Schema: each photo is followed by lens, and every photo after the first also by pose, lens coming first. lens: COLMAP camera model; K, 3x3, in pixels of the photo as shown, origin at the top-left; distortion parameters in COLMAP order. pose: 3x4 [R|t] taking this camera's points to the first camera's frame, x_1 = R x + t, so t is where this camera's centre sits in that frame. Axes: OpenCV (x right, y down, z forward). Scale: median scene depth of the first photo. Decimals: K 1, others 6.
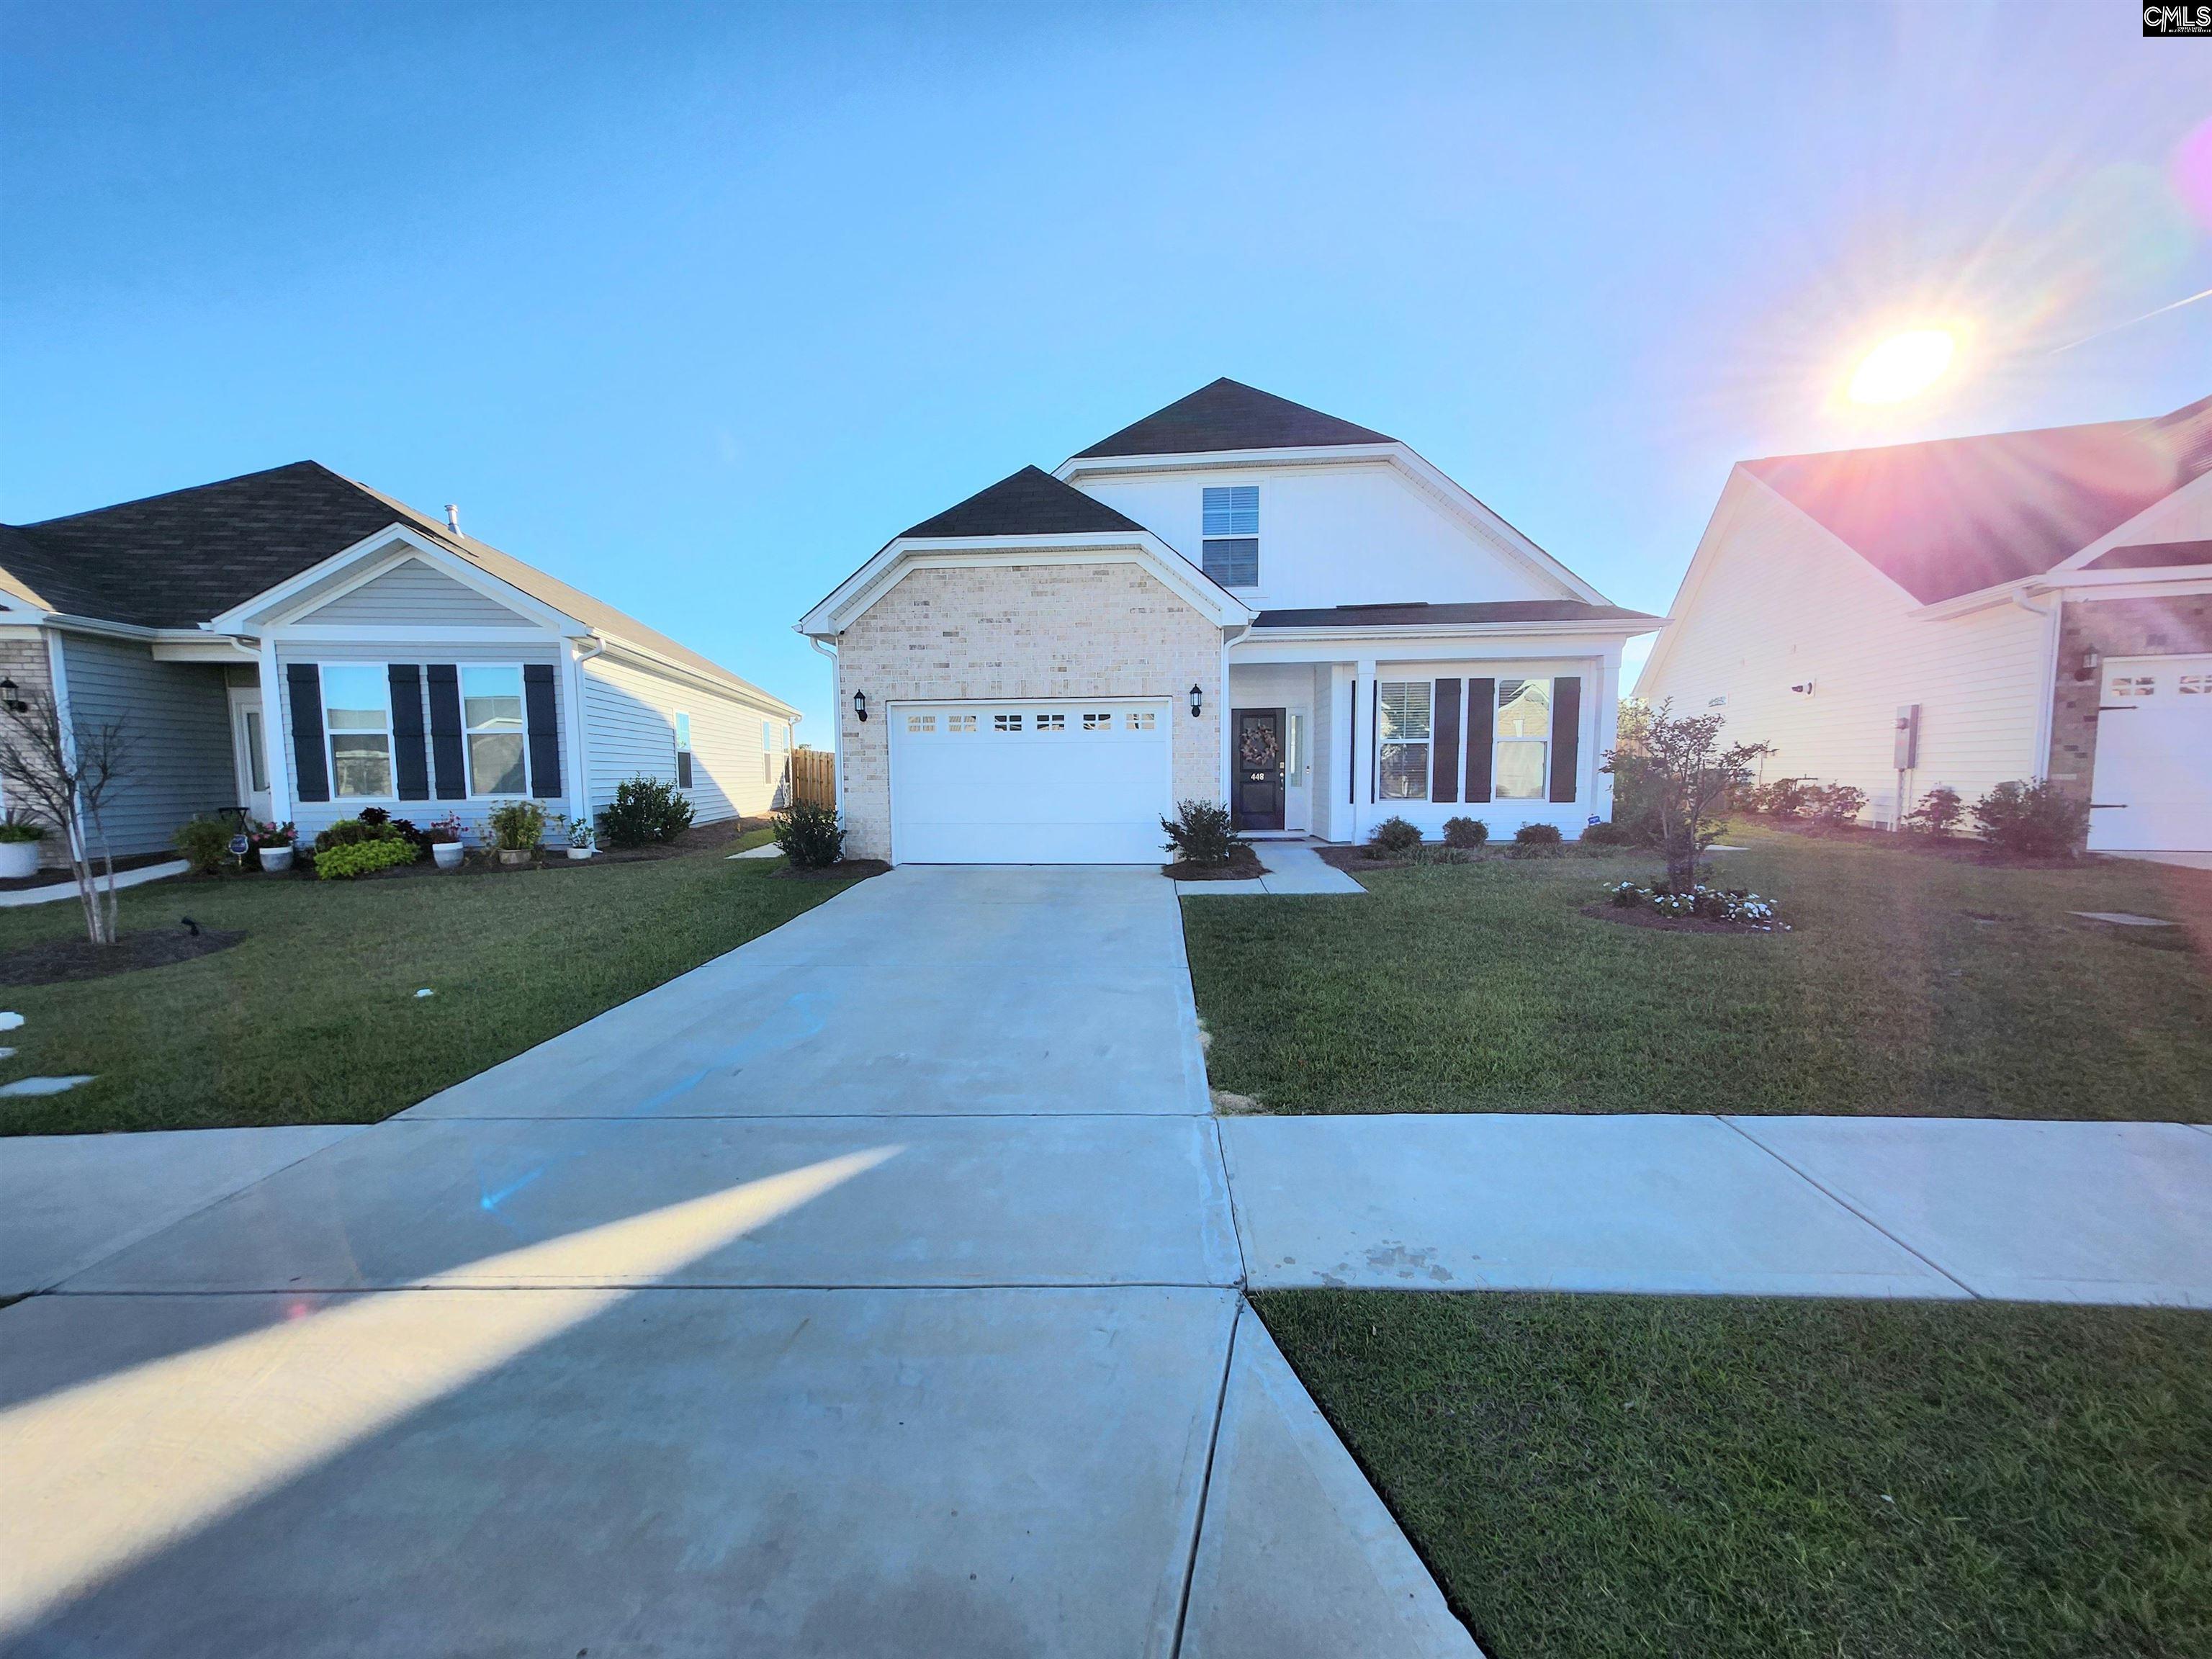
lens RADIAL K [[872.4, 0, 1091.3], [0, 872.4, 849.6], [0, 0, 1]] dist [0.000213, 0.000167]
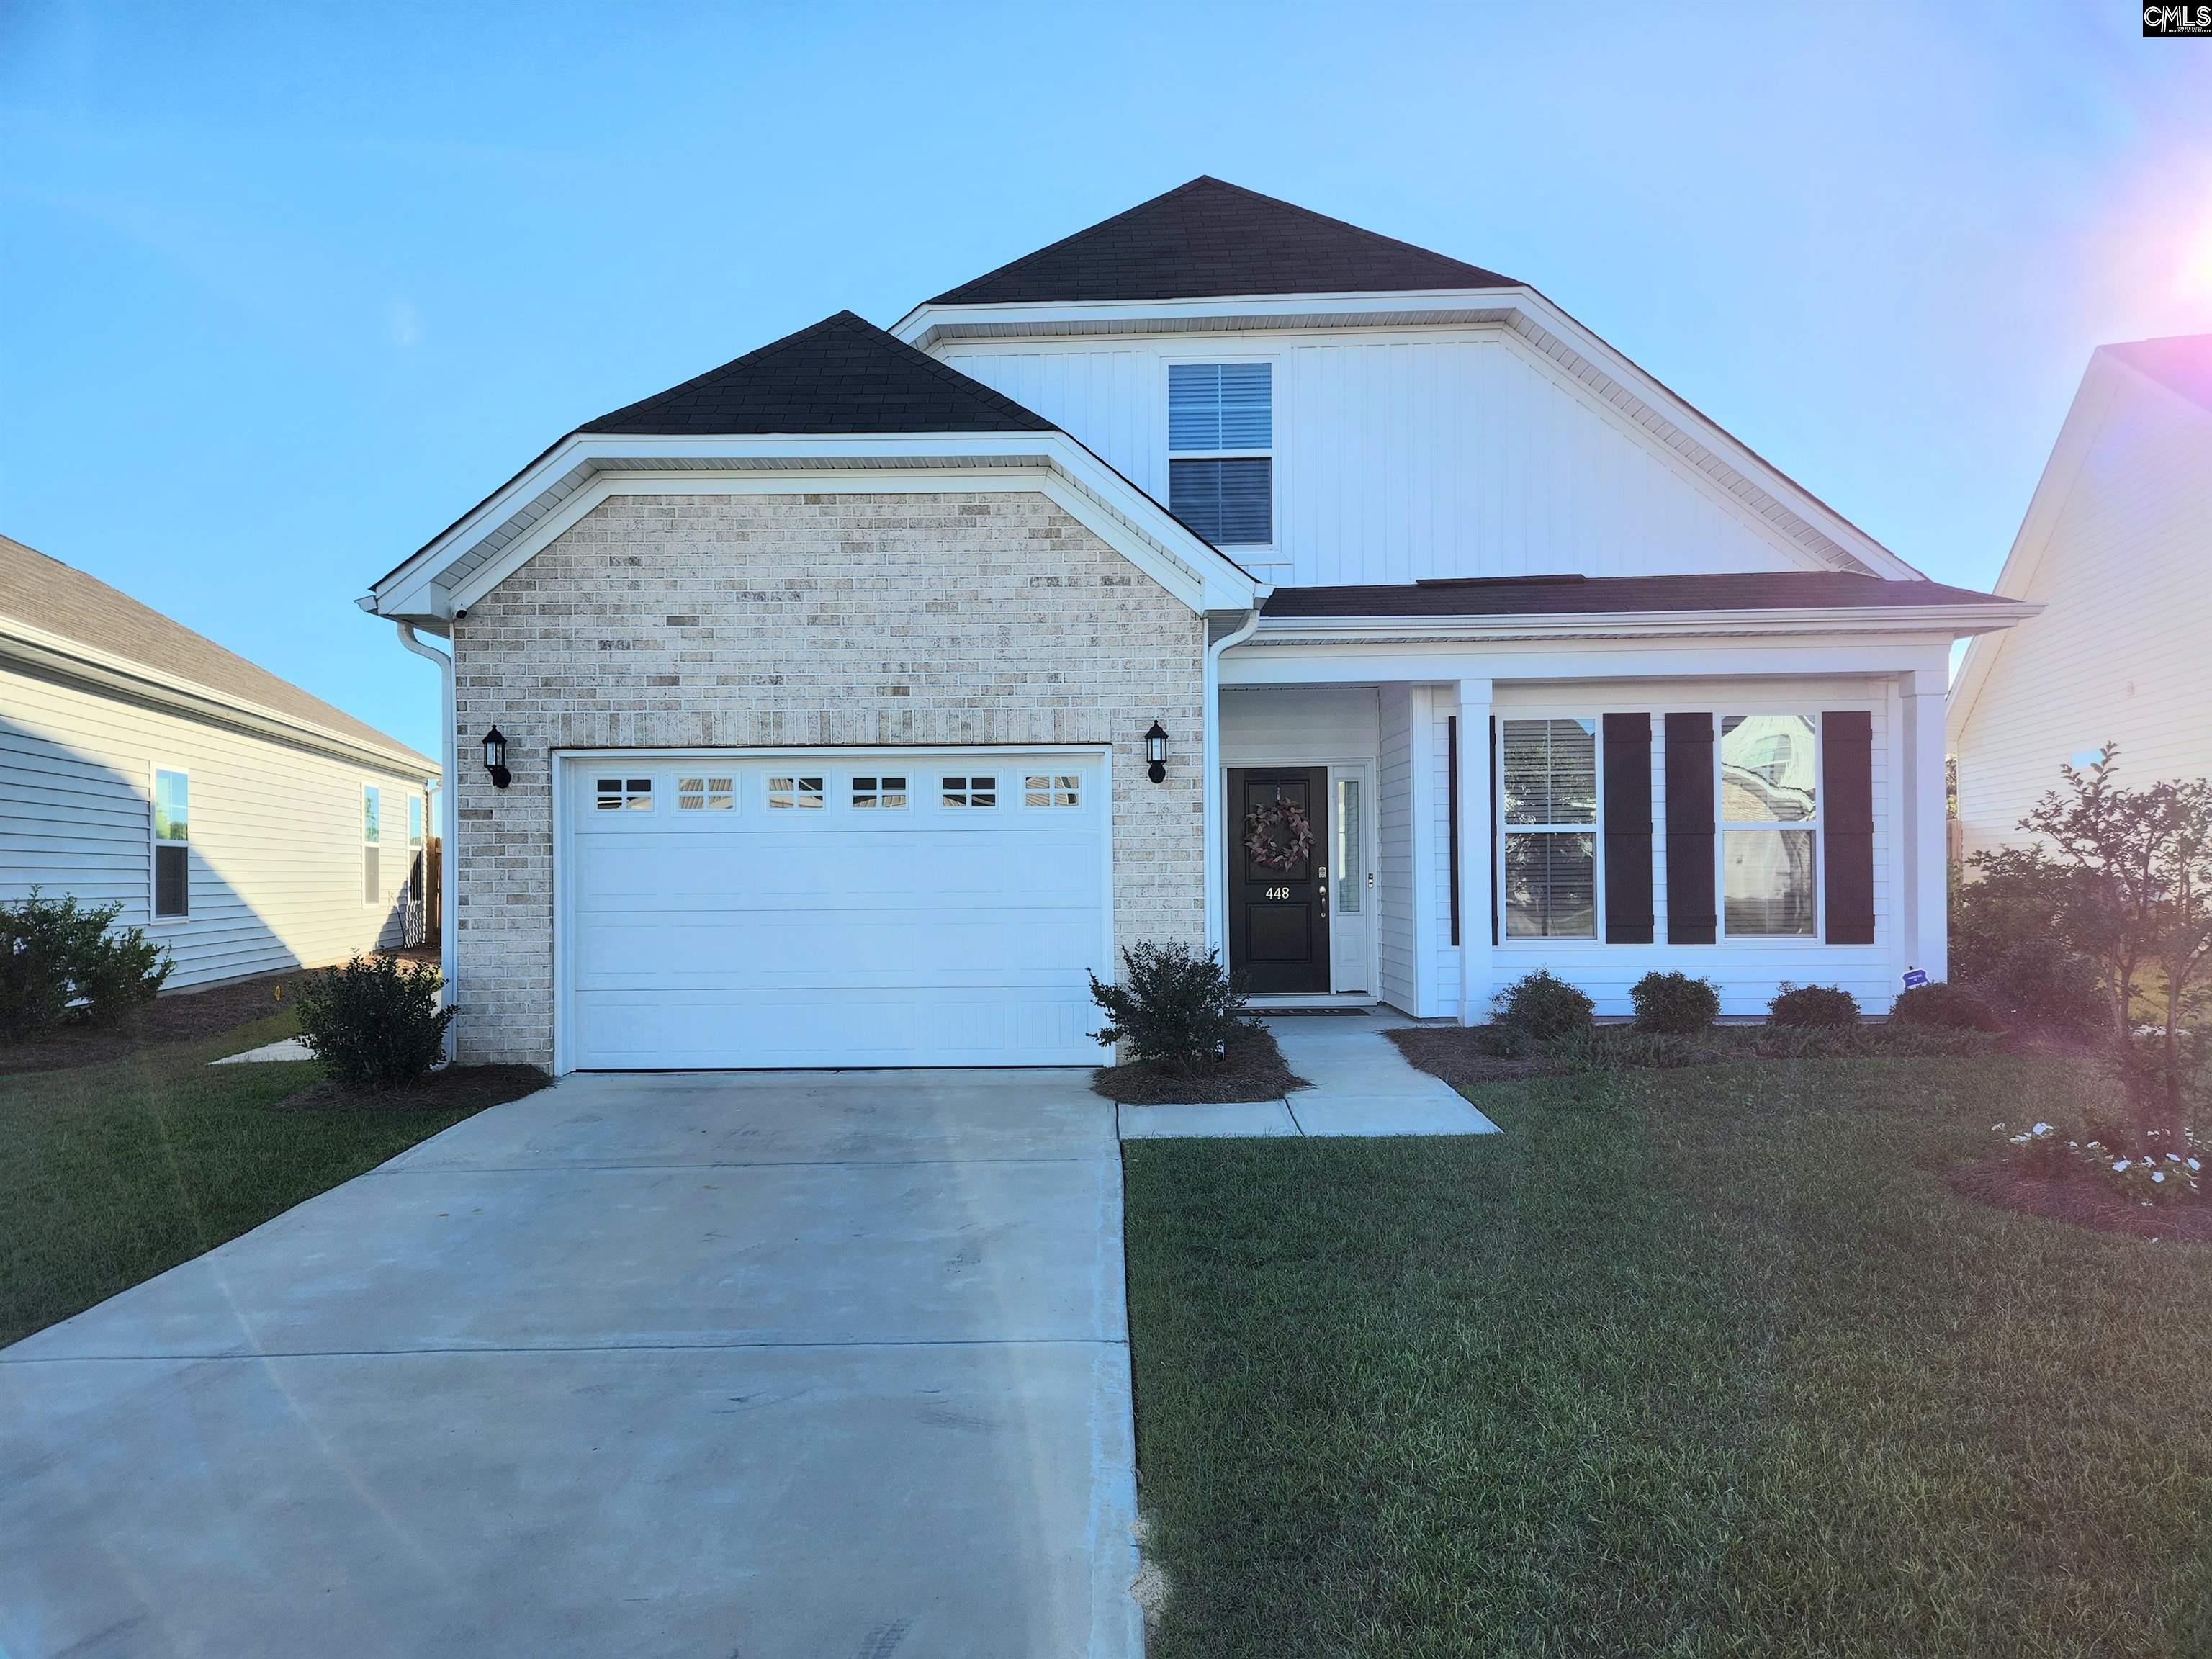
lens RADIAL K [[1461.9, 0, 1095.9], [0, 1461.9, 840.8], [0, 0, 1]] dist [0.140493, -0.155917]
pose [[0.998082, 0.001524, 0.061880, 0.027960], [0.005356, 0.993821, -0.110863, -0.019544], [-0.061667, 0.110982, 0.991907, 0.130620]]
